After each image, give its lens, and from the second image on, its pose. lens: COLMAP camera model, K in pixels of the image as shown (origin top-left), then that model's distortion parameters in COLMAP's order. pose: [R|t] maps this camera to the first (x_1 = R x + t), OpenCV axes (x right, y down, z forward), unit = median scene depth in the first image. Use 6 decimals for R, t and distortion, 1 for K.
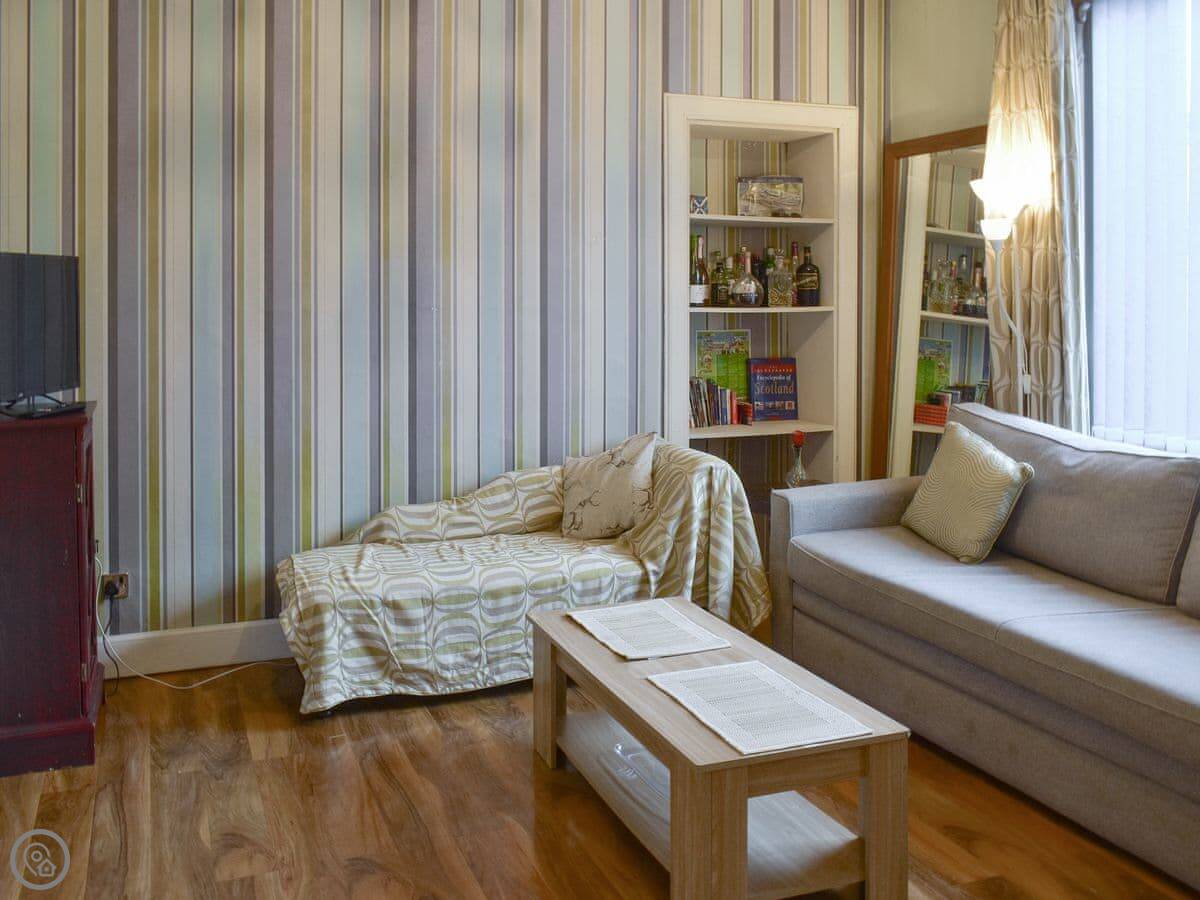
lens RADIAL K [[1049.2, 0, 594.3], [0, 1049.2, 447.1], [0, 0, 1]] dist [-0.022548, -0.009306]
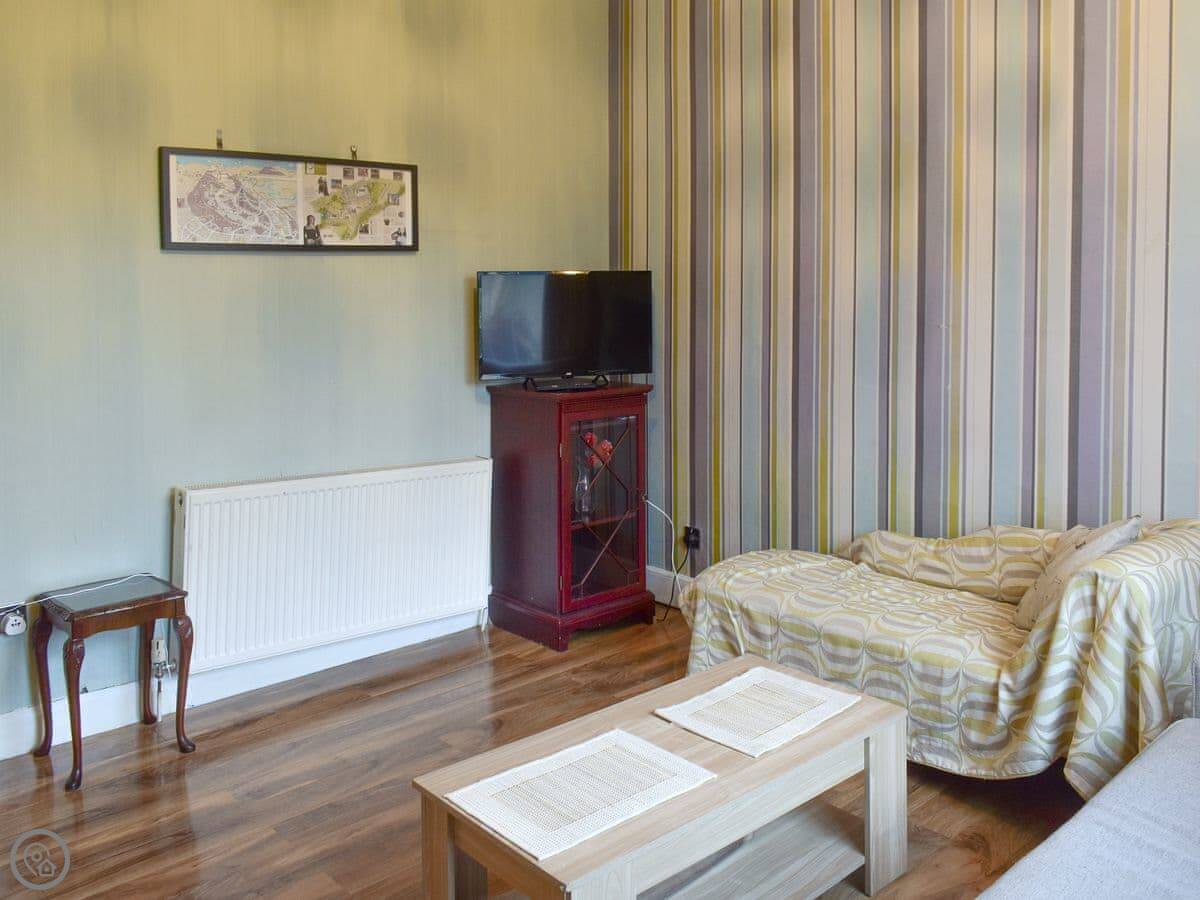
lens RADIAL K [[1049.2, 0, 594.3], [0, 1049.2, 447.1], [0, 0, 1]] dist [-0.022548, -0.009306]
pose [[0.372828, 0.160286, -0.913951, 0.621433], [-0.139620, 0.983444, 0.115518, -0.099823], [0.917336, 0.084538, 0.389035, 0.420685]]
